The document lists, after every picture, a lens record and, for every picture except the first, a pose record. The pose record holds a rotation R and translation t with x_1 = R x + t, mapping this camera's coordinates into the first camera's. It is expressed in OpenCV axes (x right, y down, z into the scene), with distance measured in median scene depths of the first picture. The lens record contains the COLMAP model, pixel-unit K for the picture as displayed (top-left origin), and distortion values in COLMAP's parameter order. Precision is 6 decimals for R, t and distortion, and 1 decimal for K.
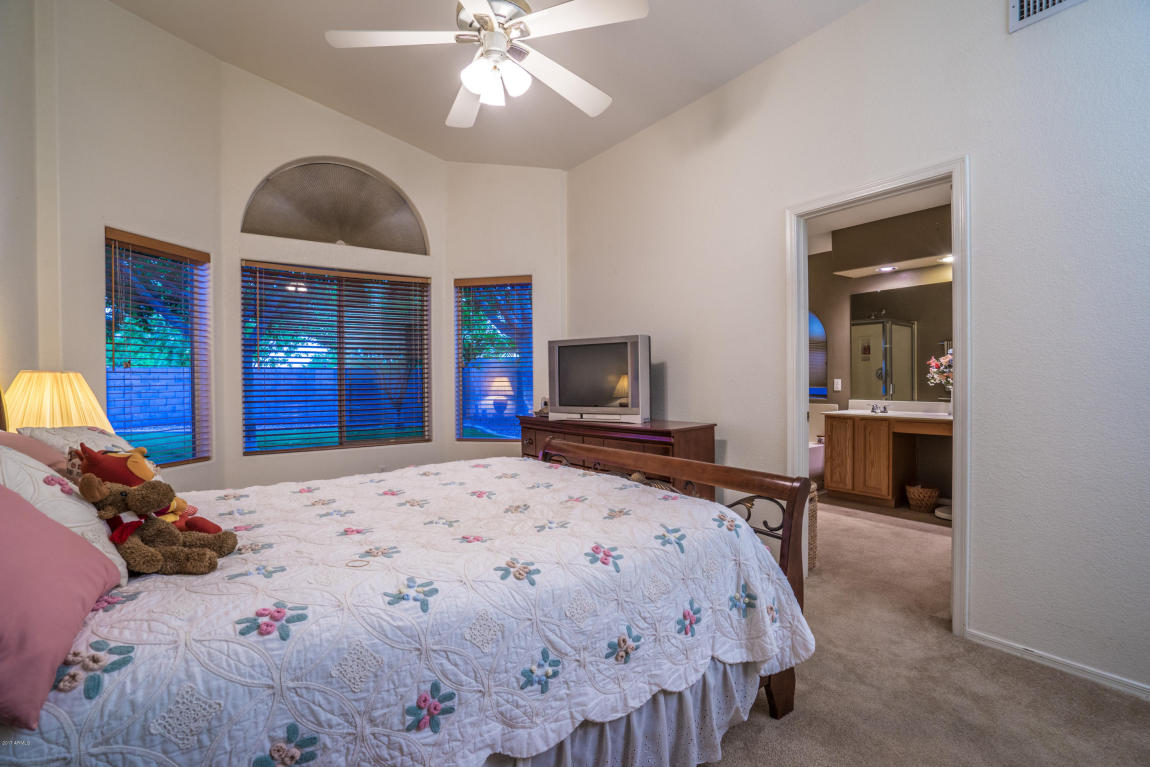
lens RADIAL K [[528.3, 0, 575.0], [0, 528.3, 383.5], [0, 0, 1]] dist [-0.063580, 0.024480]
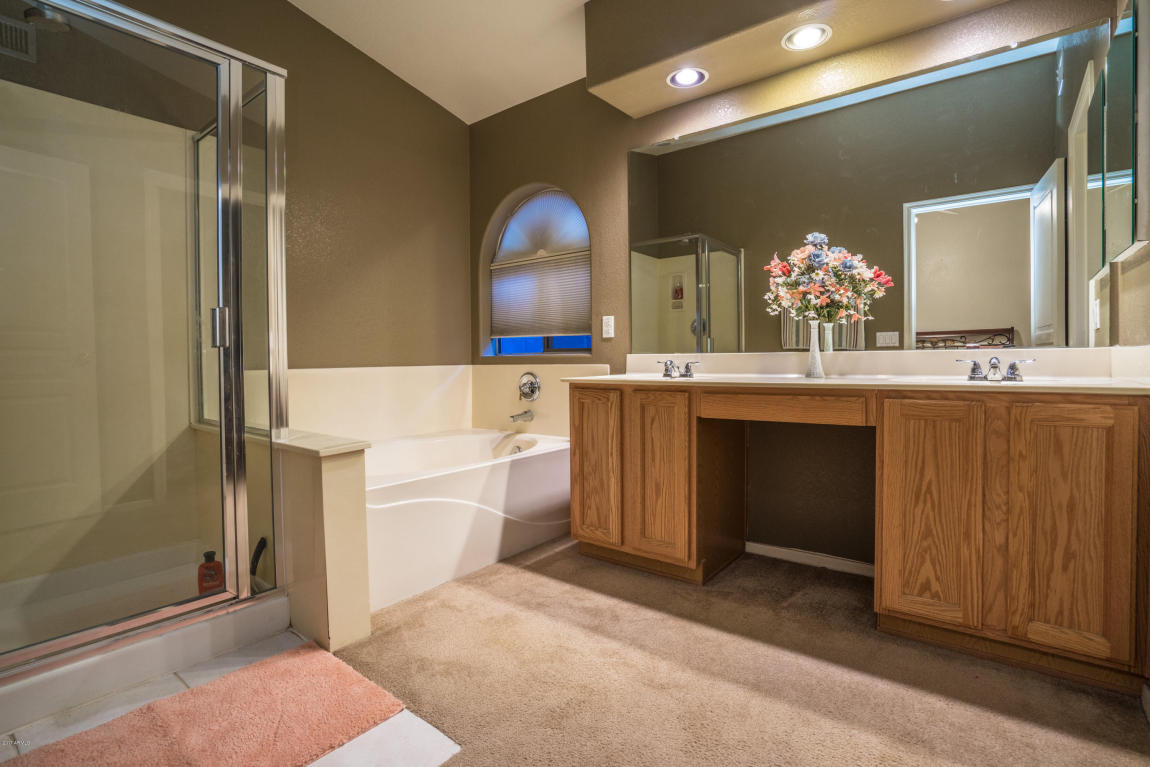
lens RADIAL K [[542.2, 0, 575.0], [0, 542.2, 383.5], [0, 0, 1]] dist [-0.078712, 0.019189]
pose [[0.959495, -0.022387, 0.280834, 0.449032], [0.012101, 0.999193, 0.038308, 0.054094], [-0.281465, -0.033358, 0.958992, 0.686413]]
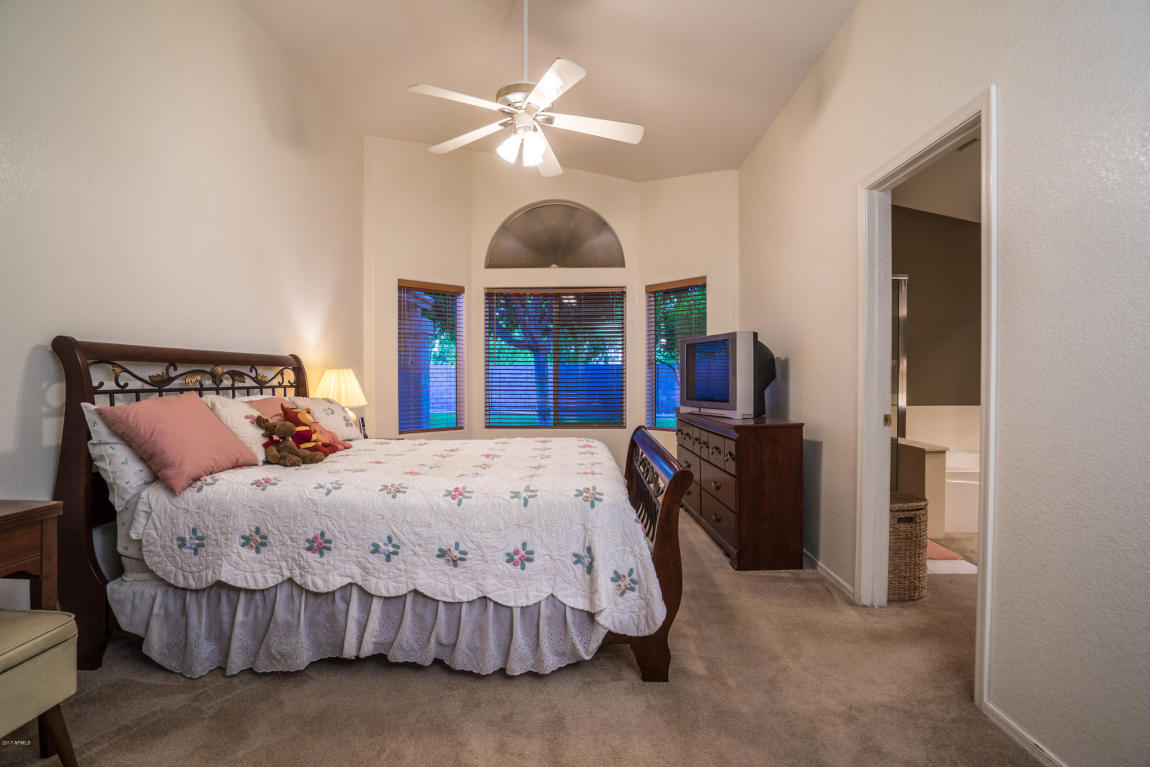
lens RADIAL K [[528.3, 0, 575.0], [0, 528.3, 383.5], [0, 0, 1]] dist [-0.063580, 0.024480]
pose [[0.796989, 0.015924, -0.603783, 0.425457], [-0.010435, 0.999866, 0.012597, -0.001992], [0.603903, -0.003739, 0.797049, 0.007100]]
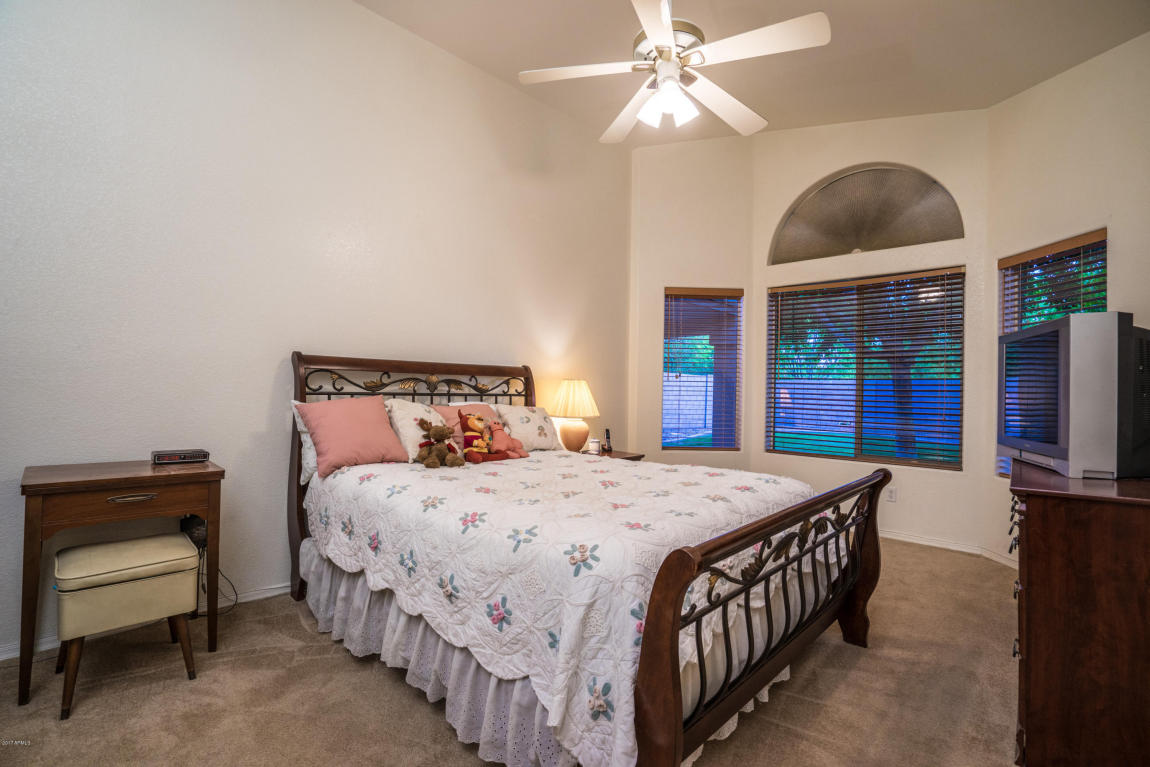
lens RADIAL K [[528.3, 0, 575.0], [0, 528.3, 383.5], [0, 0, 1]] dist [-0.063580, 0.024480]
pose [[0.178894, 0.005017, -0.983856, 0.480648], [-0.030337, 0.999540, -0.000419, -0.004920], [0.983401, 0.029923, 0.178964, 0.356145]]
